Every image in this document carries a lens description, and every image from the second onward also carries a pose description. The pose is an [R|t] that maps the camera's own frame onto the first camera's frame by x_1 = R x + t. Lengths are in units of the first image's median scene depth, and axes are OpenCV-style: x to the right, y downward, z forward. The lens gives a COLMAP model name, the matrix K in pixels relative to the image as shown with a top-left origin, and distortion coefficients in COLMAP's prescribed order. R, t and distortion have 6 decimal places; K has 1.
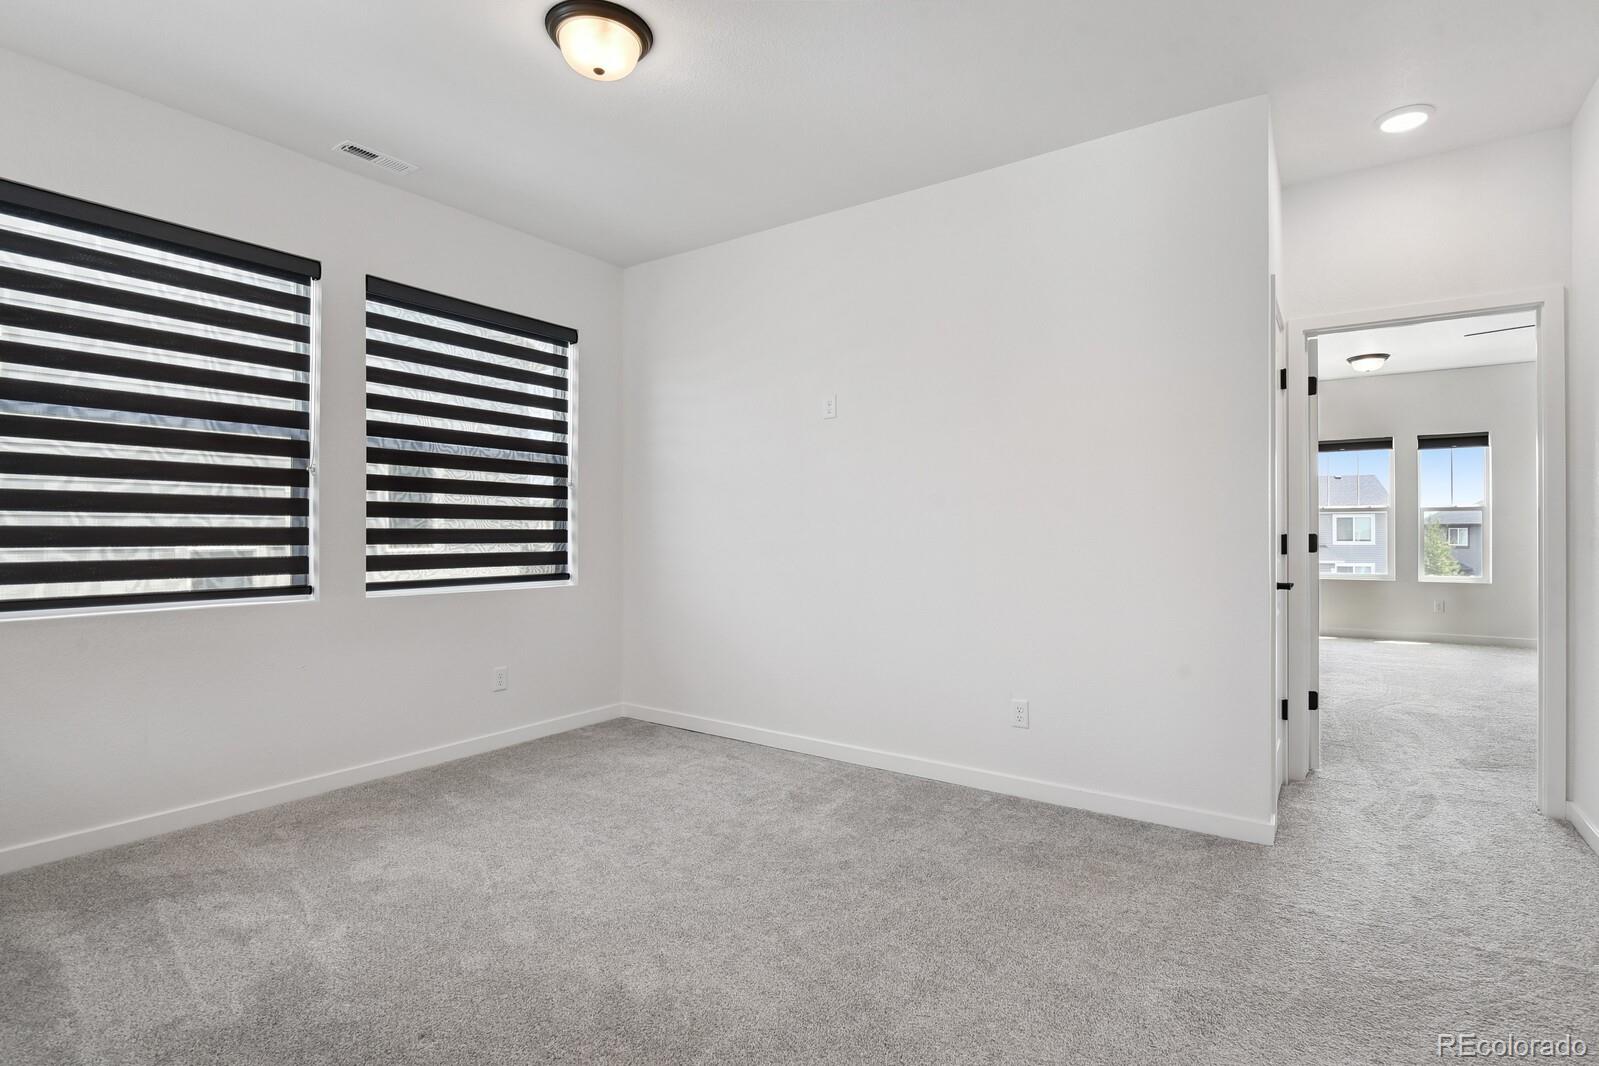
lens RADIAL K [[789.7, 0, 800.0], [0, 789.7, 526.7], [0, 0, 1]] dist [-0.017339, 0.001738]
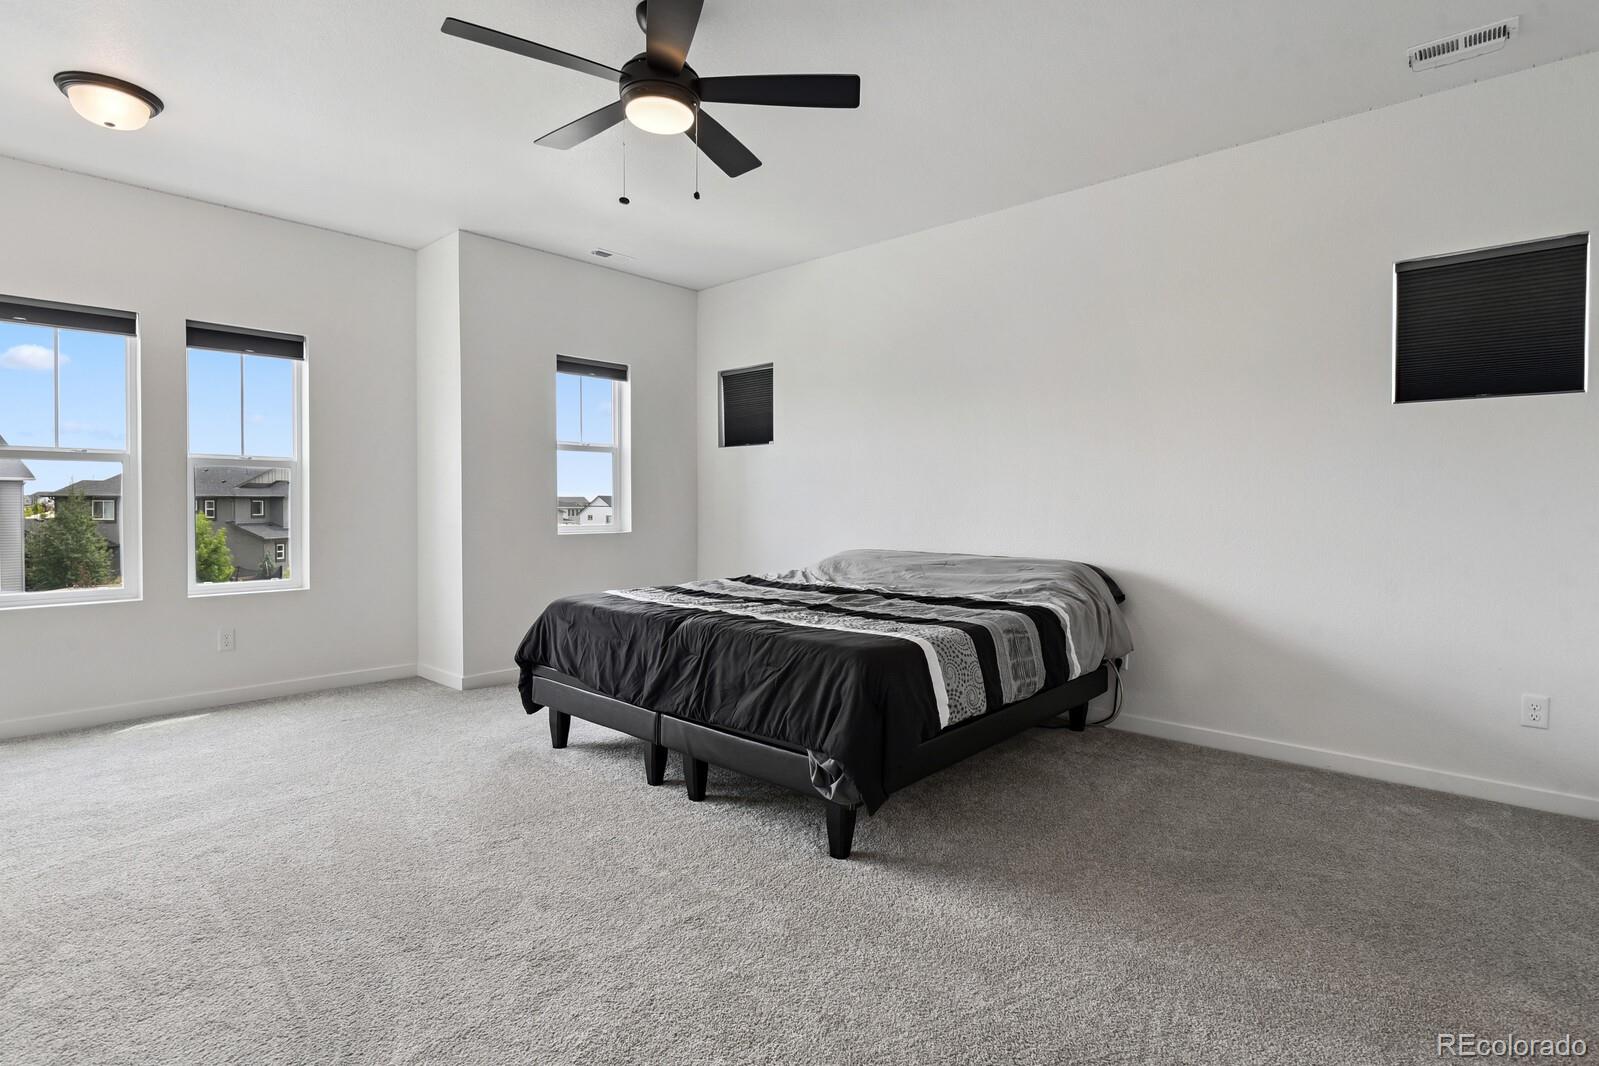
lens RADIAL K [[789.7, 0, 798.1], [0, 789.7, 522.8], [0, 0, 1]] dist [-0.017339, 0.001738]
pose [[0.120918, -0.026908, 0.992298, 0.321719], [-0.004975, 0.999604, 0.027713, 0.001629], [-0.992650, -0.008288, 0.120736, 0.532673]]
